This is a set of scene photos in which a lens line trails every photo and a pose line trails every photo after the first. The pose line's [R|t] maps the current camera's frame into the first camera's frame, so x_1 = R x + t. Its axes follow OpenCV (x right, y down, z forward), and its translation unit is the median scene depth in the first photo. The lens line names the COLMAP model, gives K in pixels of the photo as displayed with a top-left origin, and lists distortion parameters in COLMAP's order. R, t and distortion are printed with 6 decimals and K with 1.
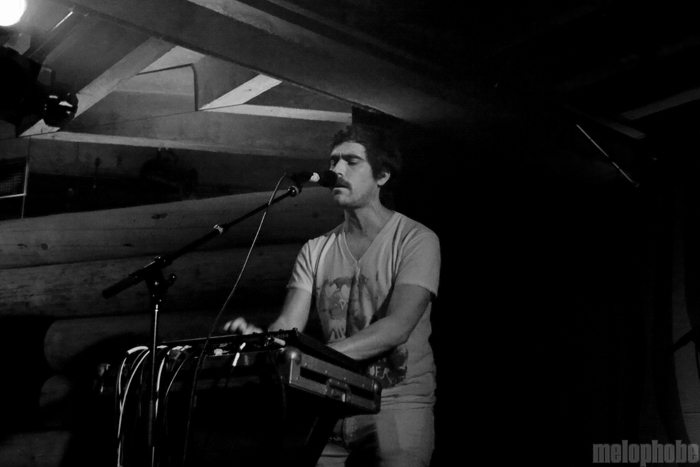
lens RADIAL K [[796.9, 0, 350.0], [0, 796.9, 233.5], [0, 0, 1]] dist [-0.003781, -0.008589]
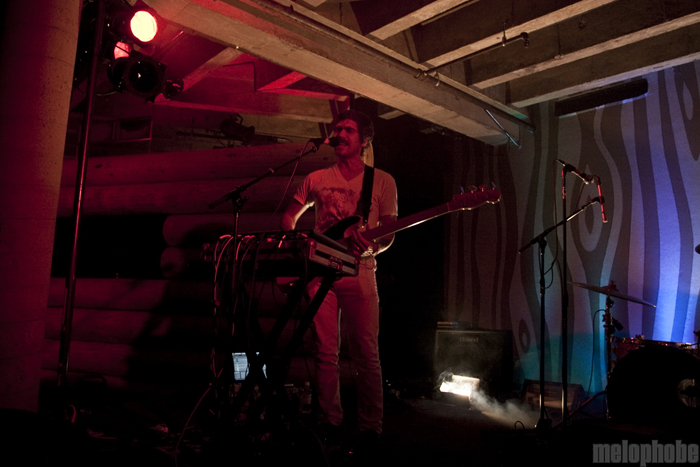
lens RADIAL K [[548.2, 0, 350.0], [0, 548.2, 233.5], [0, 0, 1]] dist [-0.092822, 0.055171]
pose [[0.999192, 0.038711, 0.010807, 0.000868], [-0.039845, 0.989306, 0.140305, -0.044410], [-0.005260, -0.140622, 0.990049, -0.216728]]
